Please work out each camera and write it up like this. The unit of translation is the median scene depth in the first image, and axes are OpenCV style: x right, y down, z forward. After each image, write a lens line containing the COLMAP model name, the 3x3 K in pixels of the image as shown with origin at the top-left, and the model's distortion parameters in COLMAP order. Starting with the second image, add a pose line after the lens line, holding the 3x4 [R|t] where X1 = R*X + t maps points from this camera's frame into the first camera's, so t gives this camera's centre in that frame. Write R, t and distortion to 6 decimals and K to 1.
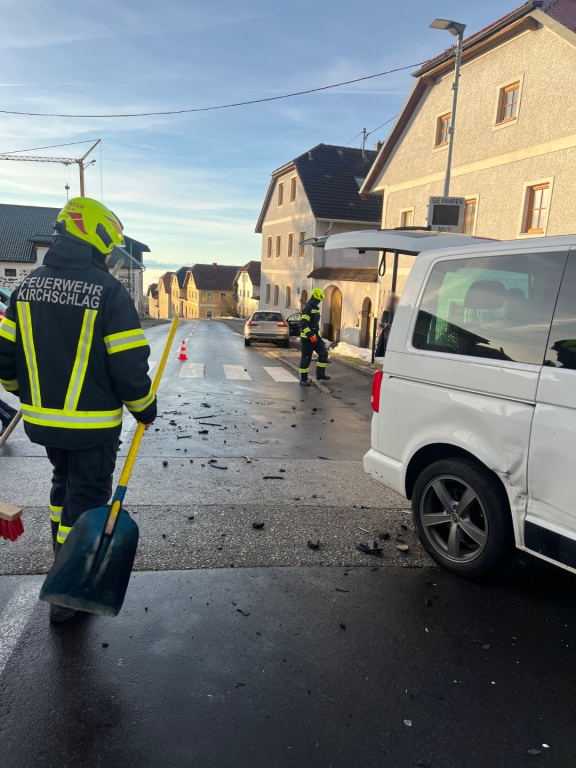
lens RADIAL K [[577.6, 0, 288.0], [0, 577.6, 384.0], [0, 0, 1]] dist [0.006341, -0.029028]
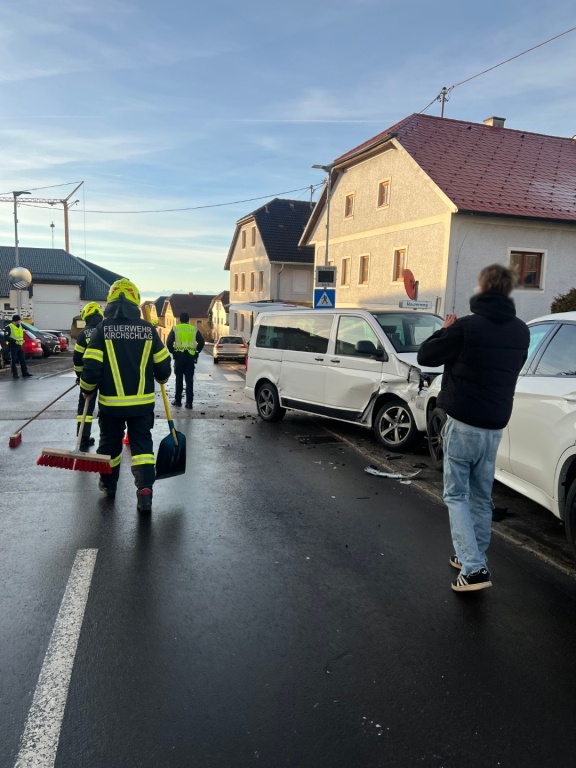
lens RADIAL K [[583.9, 0, 288.0], [0, 583.9, 384.0], [0, 0, 1]] dist [-0.001130, -0.109201]
pose [[0.999162, -0.021529, 0.034810, 0.030816], [0.023026, 0.998802, -0.043177, 0.027962], [-0.033839, 0.043943, 0.998461, -0.208761]]
